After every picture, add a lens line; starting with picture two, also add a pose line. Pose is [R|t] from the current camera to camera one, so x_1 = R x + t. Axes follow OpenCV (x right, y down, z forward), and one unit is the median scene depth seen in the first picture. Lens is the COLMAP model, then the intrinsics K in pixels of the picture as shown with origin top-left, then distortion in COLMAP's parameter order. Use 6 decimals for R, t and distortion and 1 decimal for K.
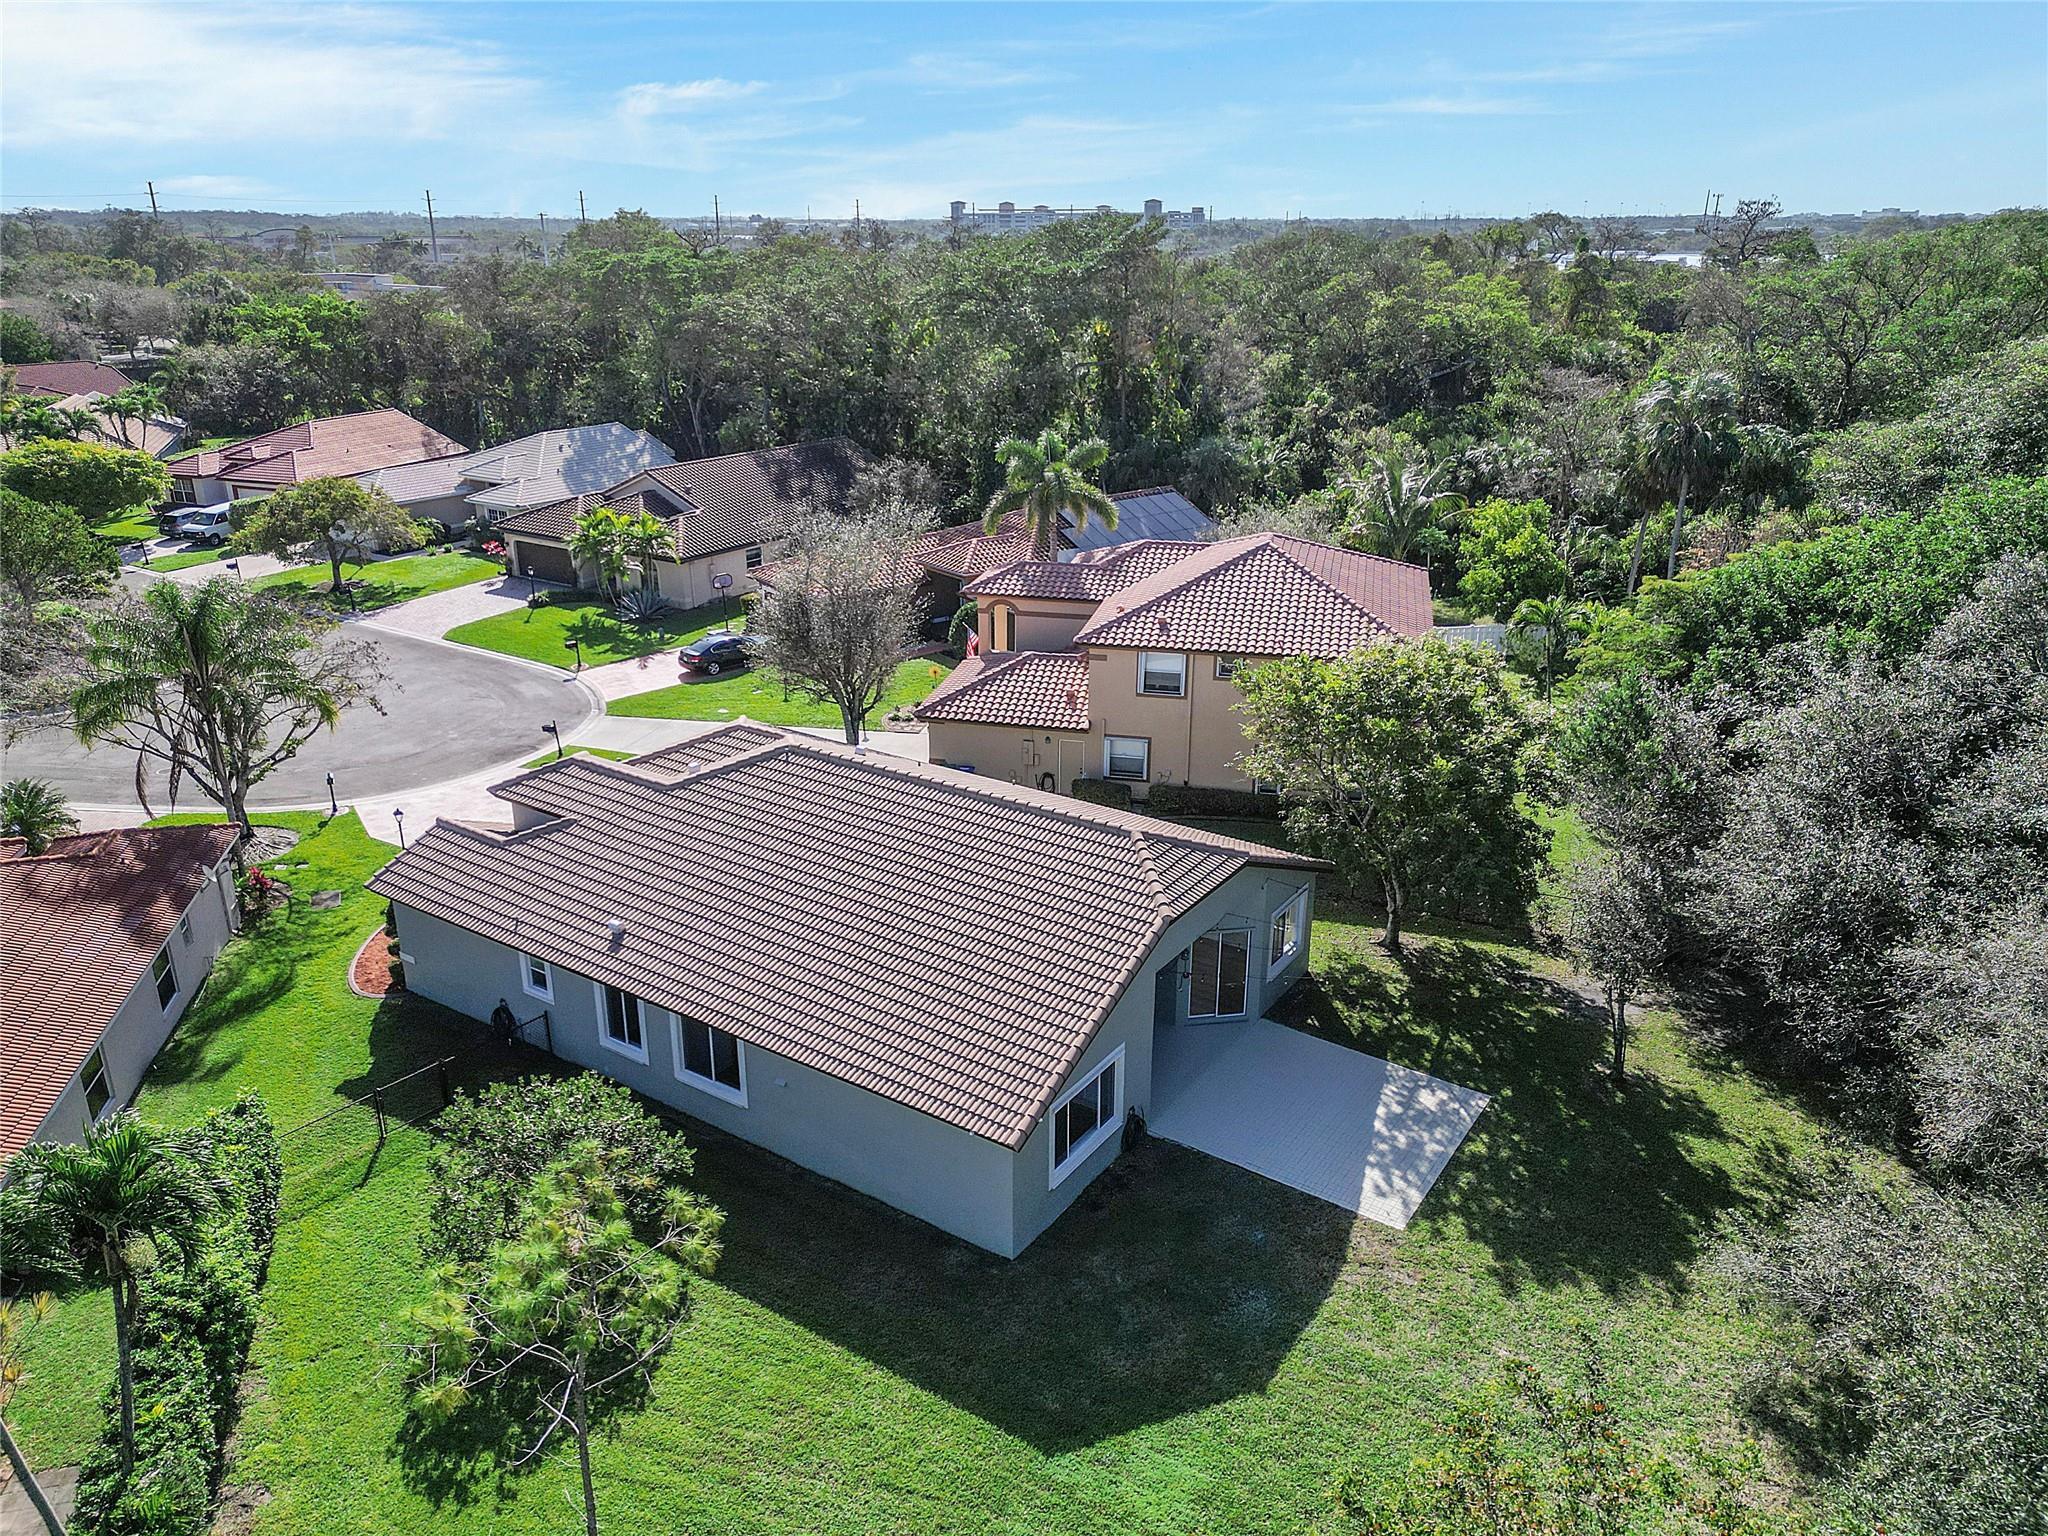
lens RADIAL K [[1429.1, 0, 1039.6], [0, 1429.1, 815.8], [0, 0, 1]] dist [-0.005245, 0.004194]
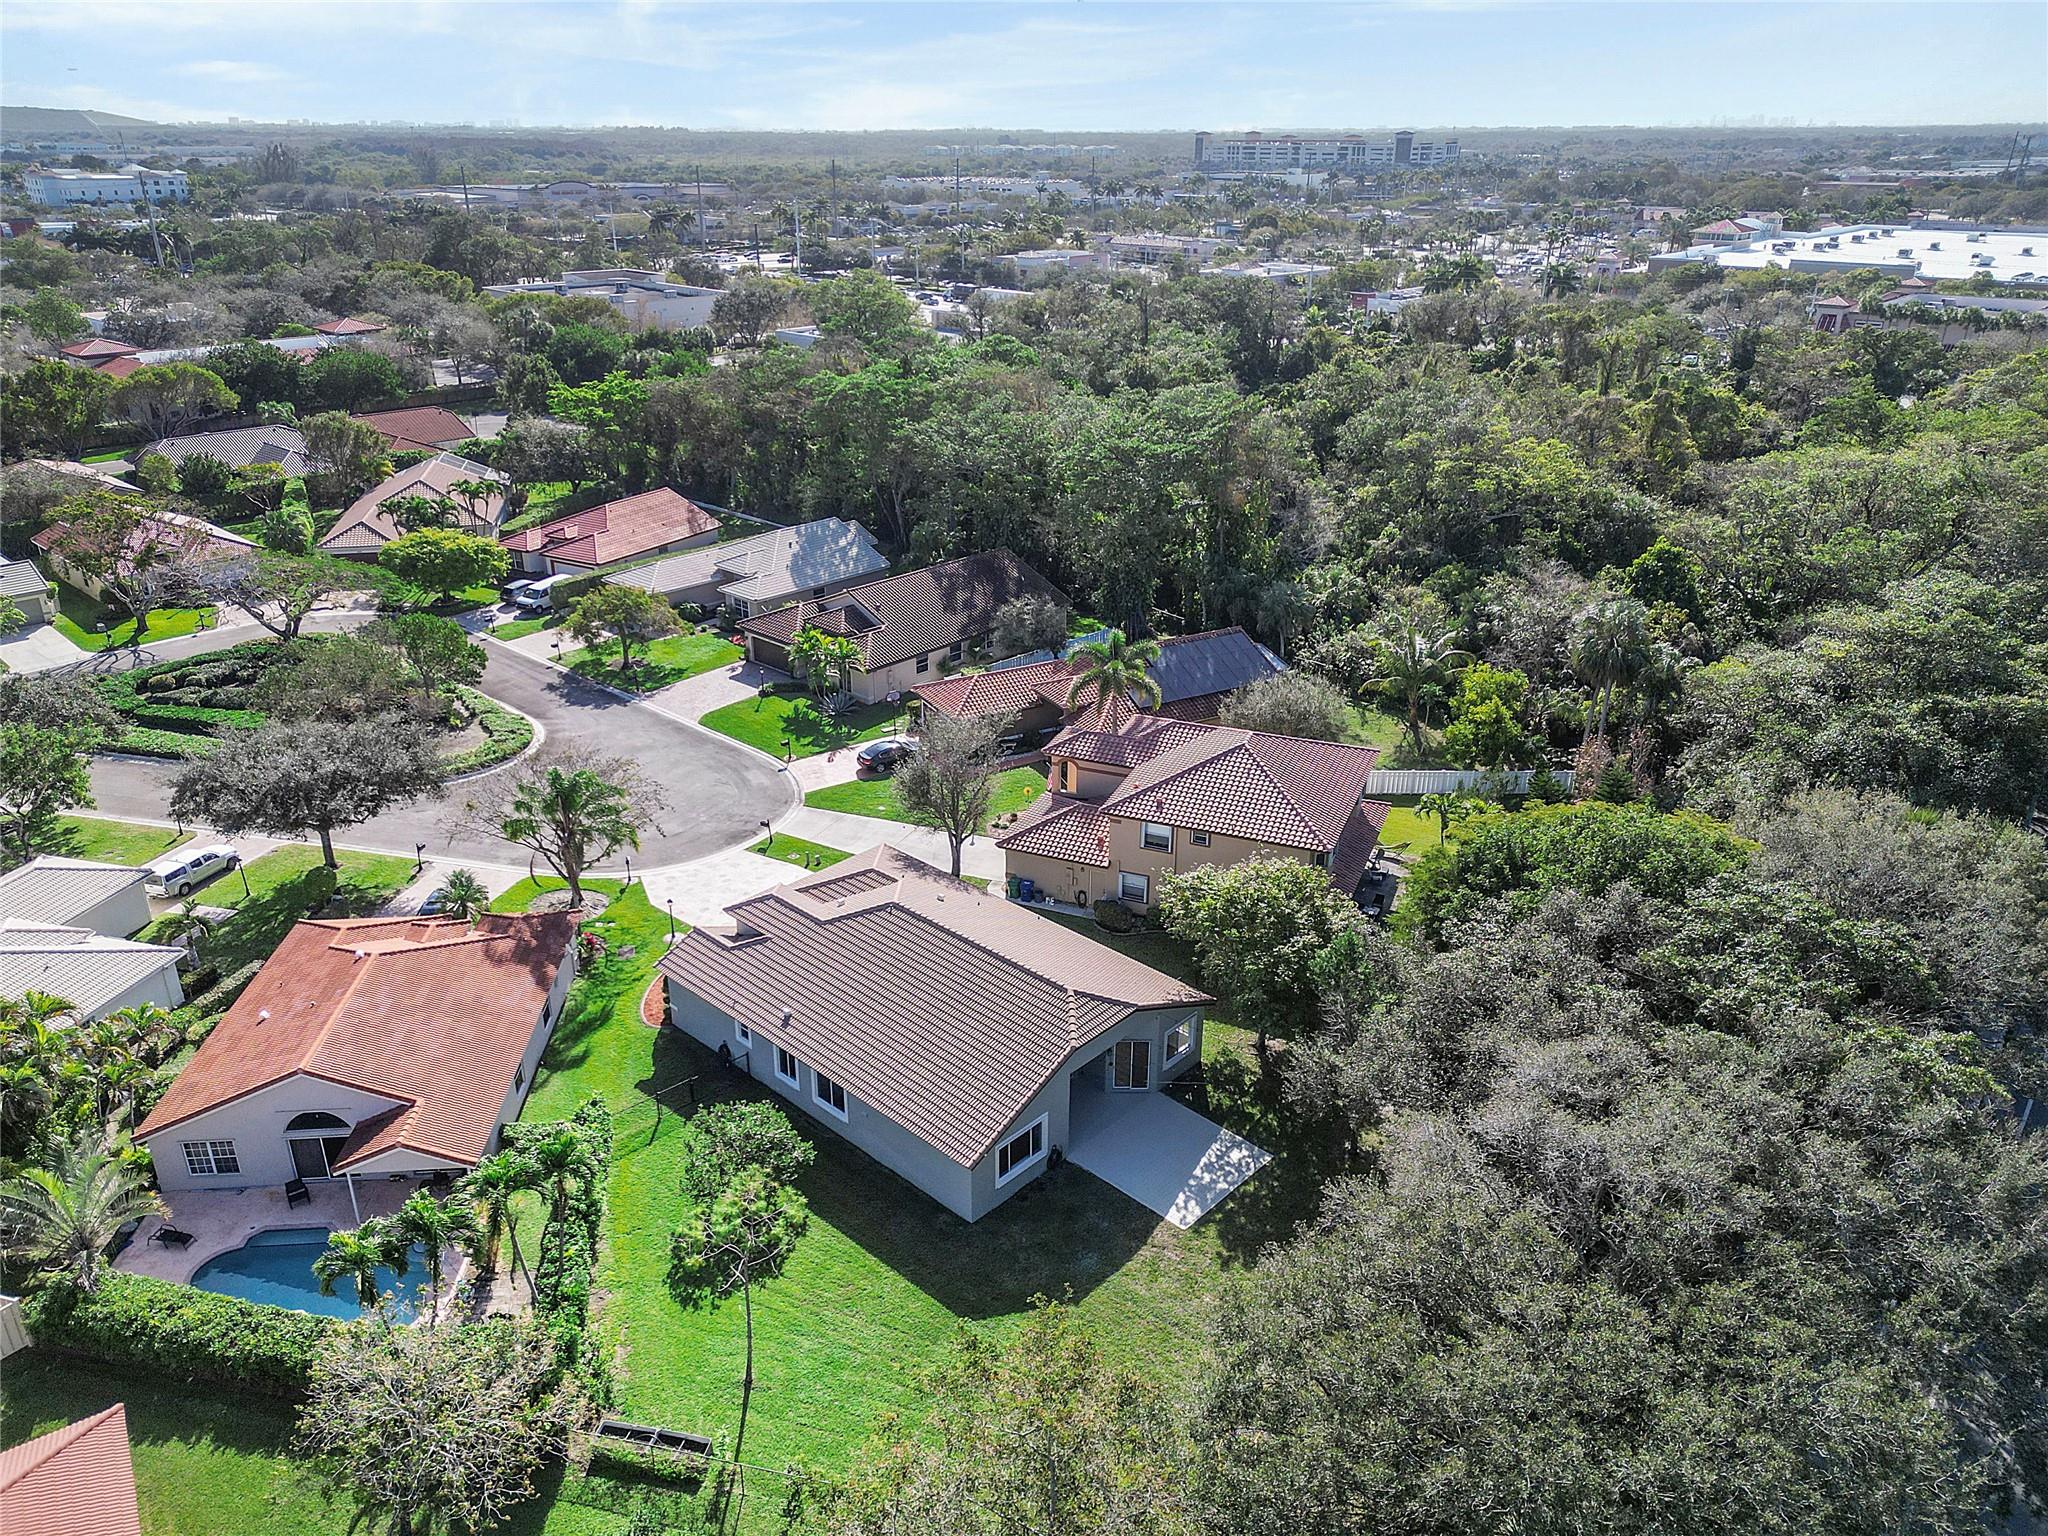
lens RADIAL K [[1437.7, 0, 1016.7], [0, 1437.7, 811.6], [0, 0, 1]] dist [0.006583, 0.000972]
pose [[0.984096, 0.065852, -0.164983, 0.224456], [-0.056307, 0.996494, 0.061882, -0.251733], [0.168479, -0.051609, 0.984353, -0.597983]]
